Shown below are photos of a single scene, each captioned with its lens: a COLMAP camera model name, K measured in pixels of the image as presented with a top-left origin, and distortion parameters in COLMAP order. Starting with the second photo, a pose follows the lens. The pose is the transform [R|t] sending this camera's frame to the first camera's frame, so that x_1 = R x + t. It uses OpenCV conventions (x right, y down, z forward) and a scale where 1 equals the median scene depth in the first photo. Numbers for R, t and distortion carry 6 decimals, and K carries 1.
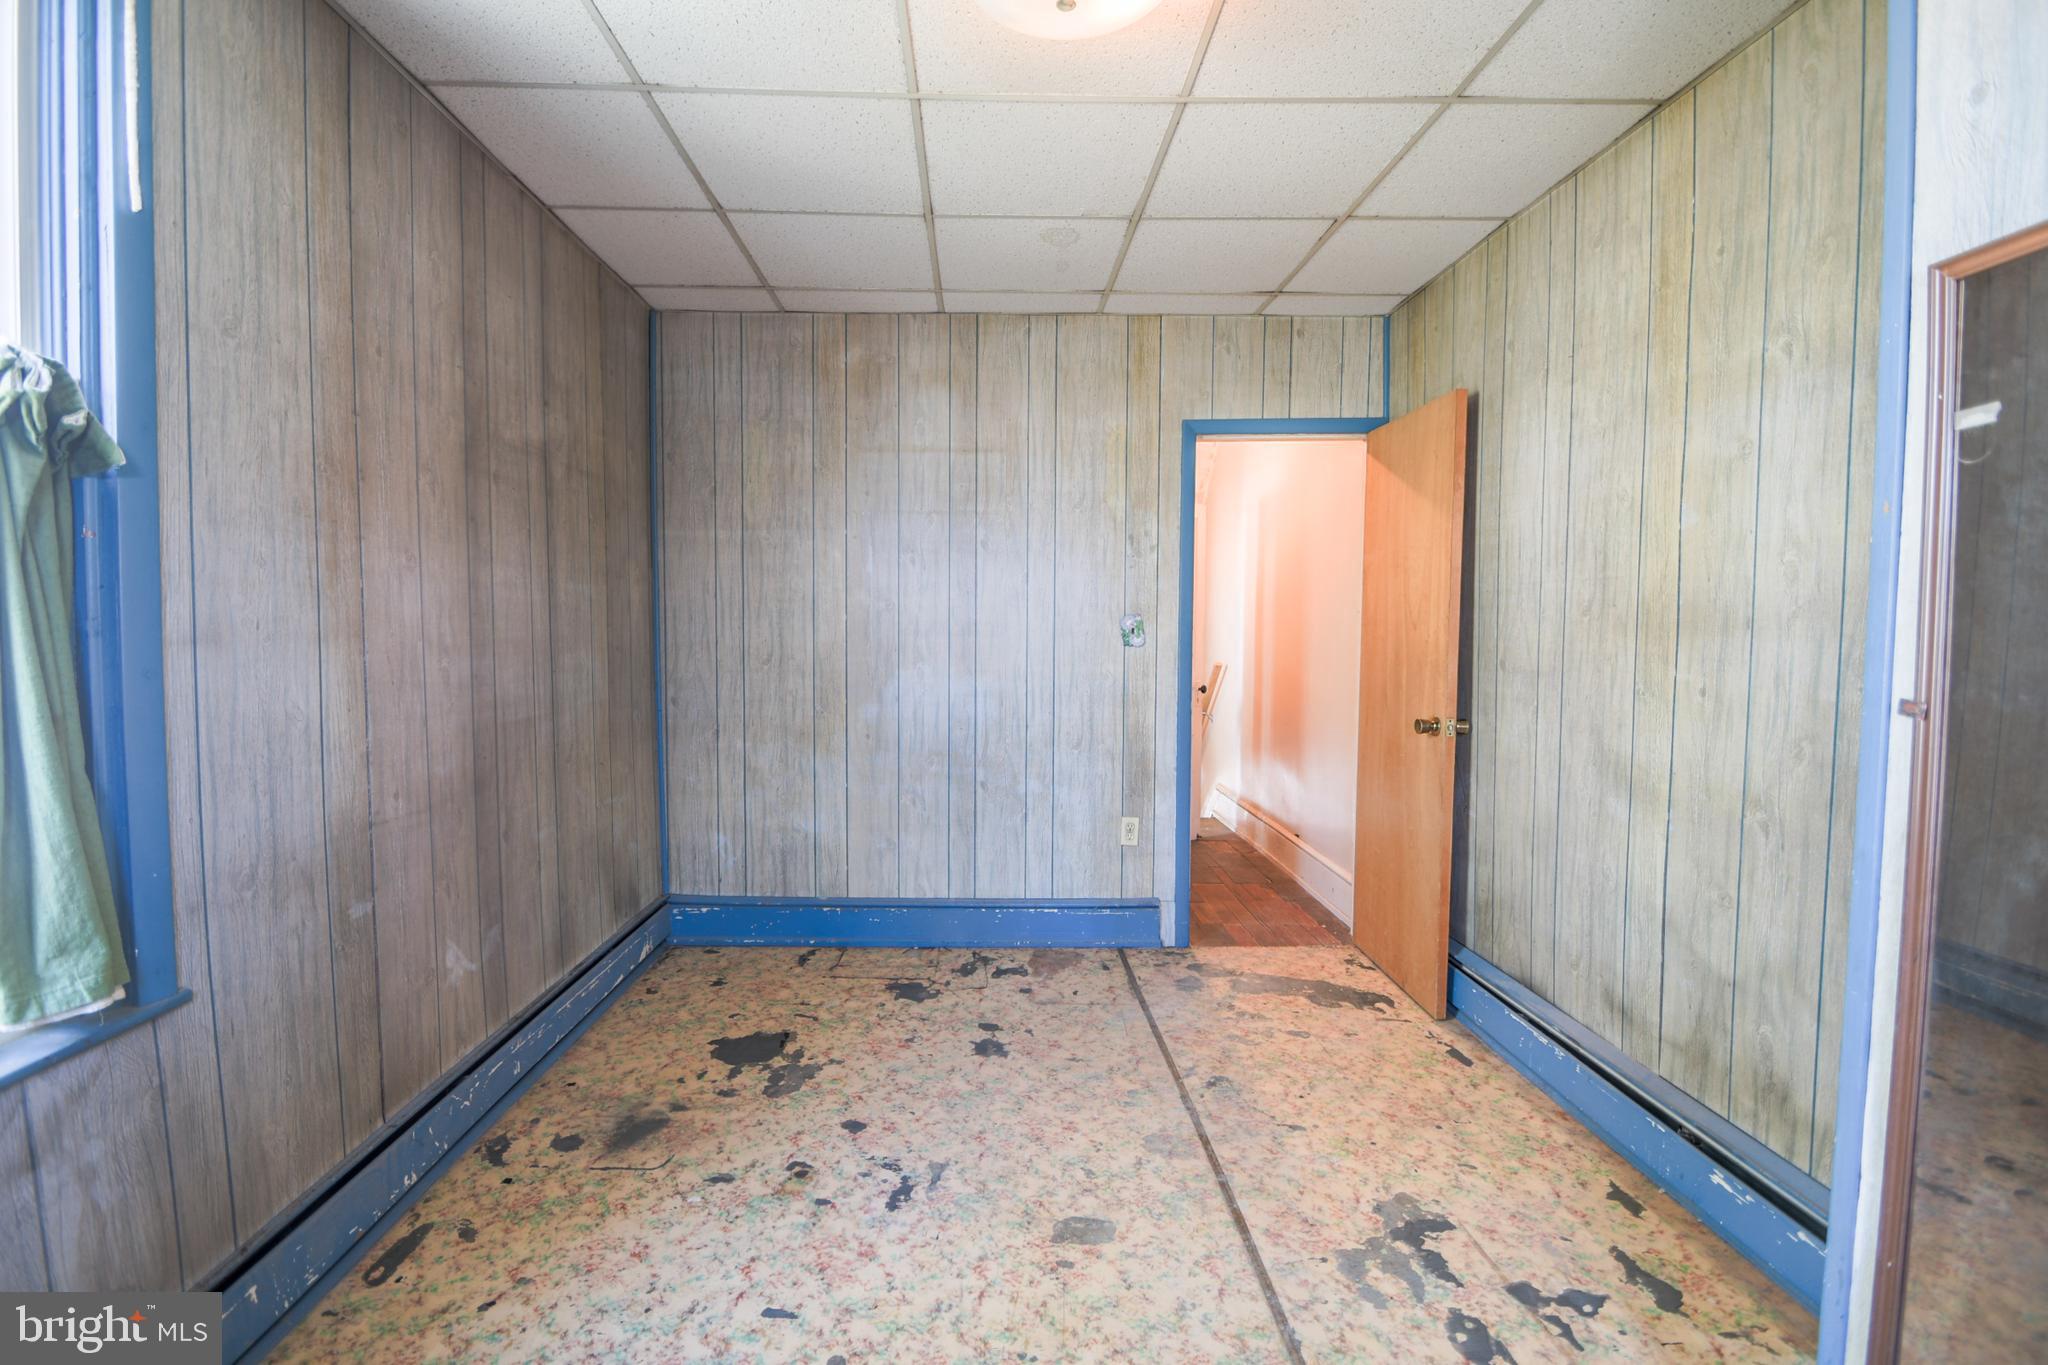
lens RADIAL K [[896.3, 0, 1001.2], [0, 896.3, 666.2], [0, 0, 1]] dist [0.008714, -0.011958]
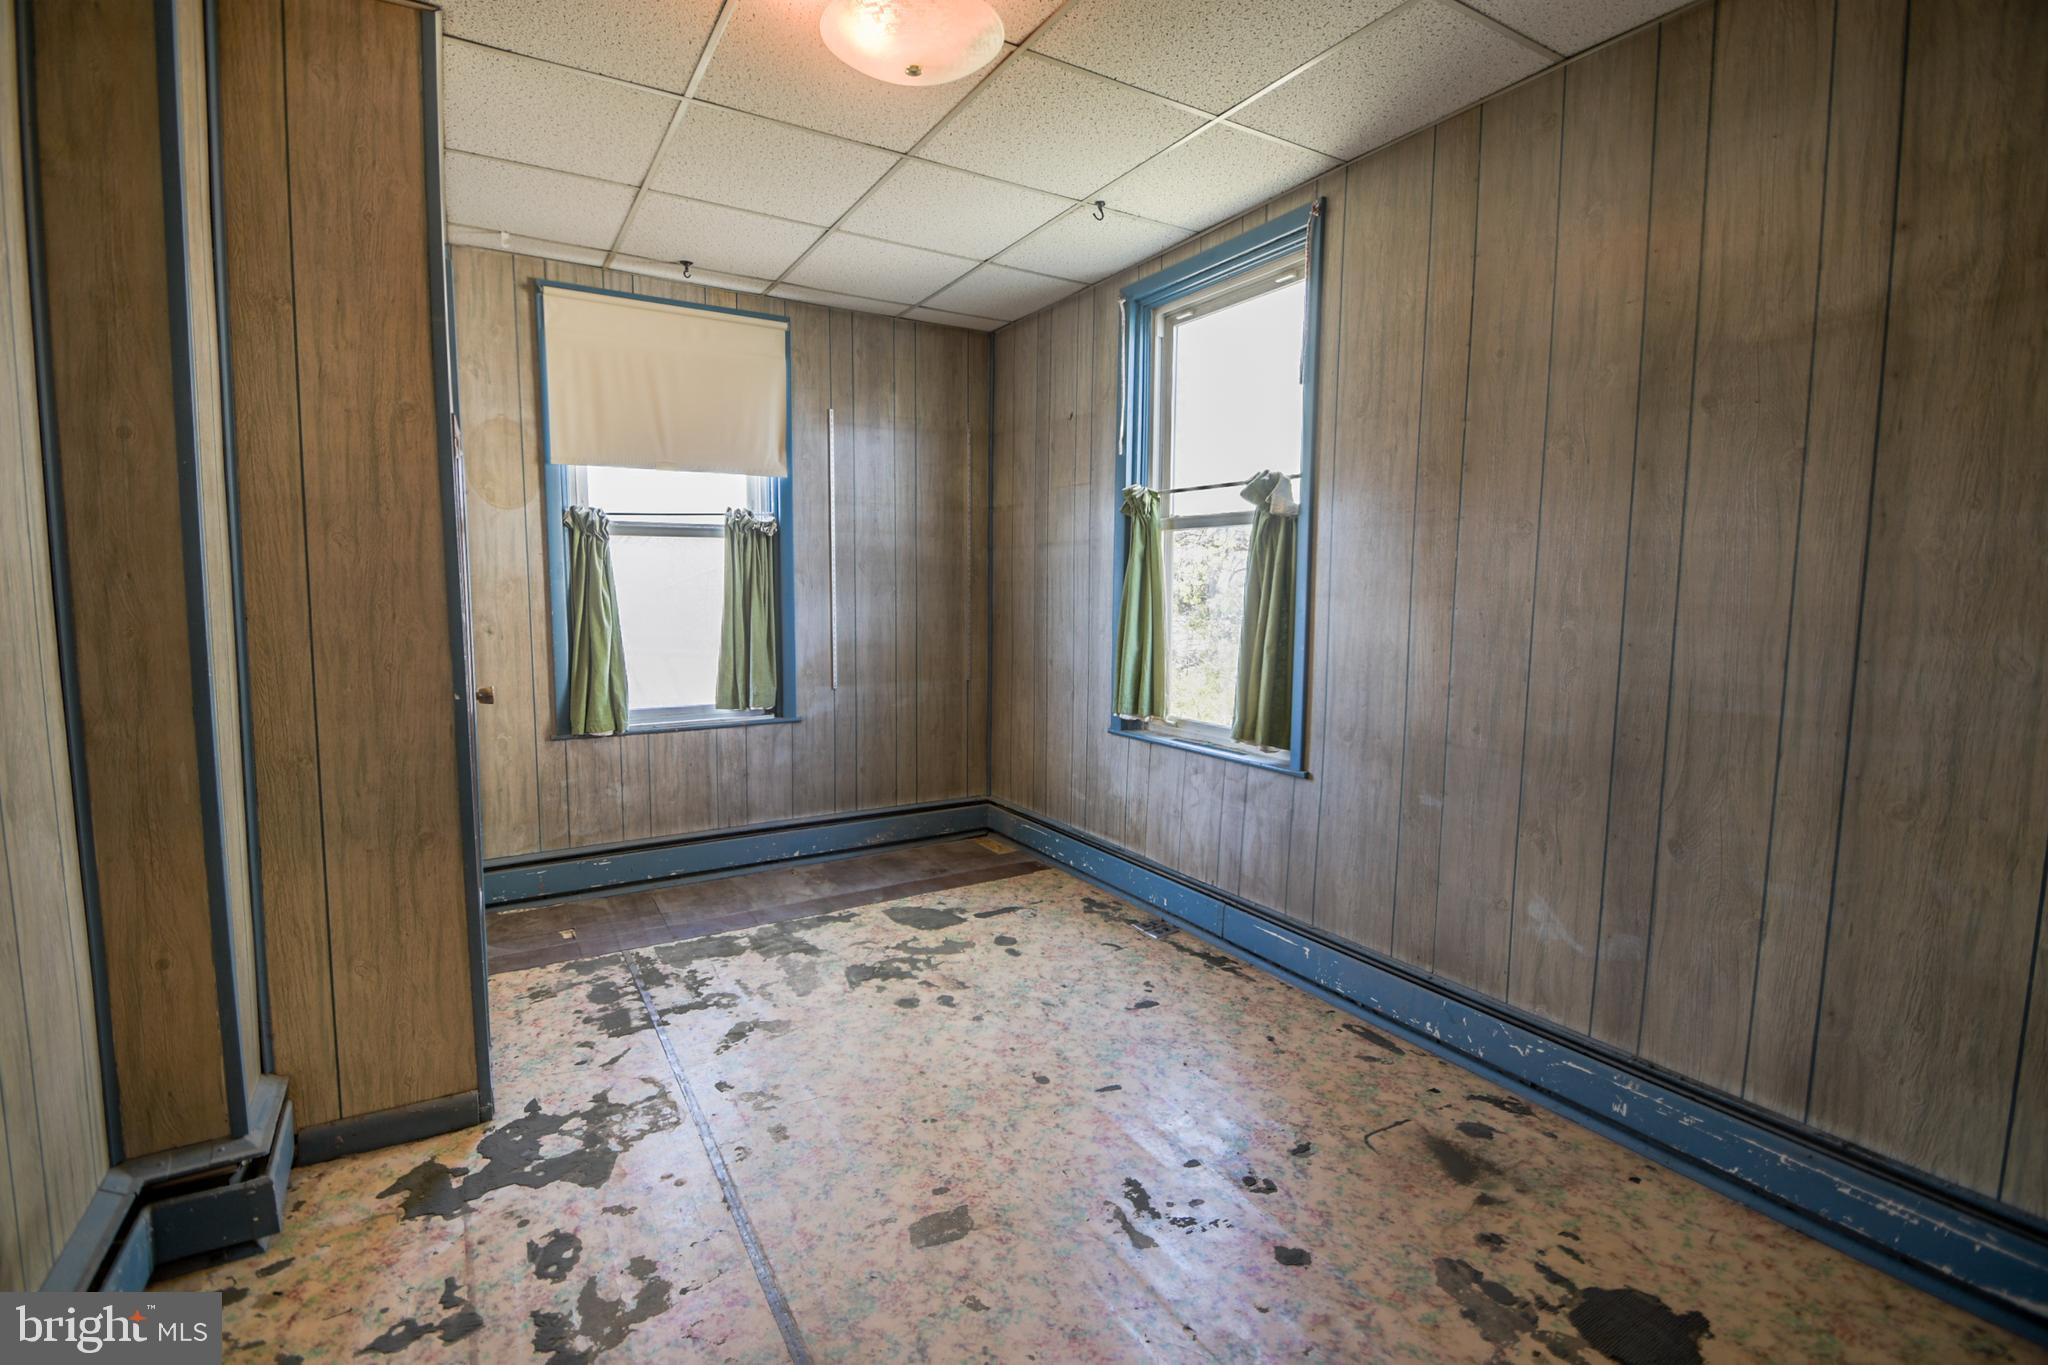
lens RADIAL K [[896.3, 0, 998.6], [0, 896.3, 667.1], [0, 0, 1]] dist [0.008714, -0.011958]
pose [[-0.870655, 0.039480, -0.490307, 0.478102], [-0.027079, 0.991416, 0.127913, -0.077038], [0.491148, 0.124645, -0.862112, 1.765135]]
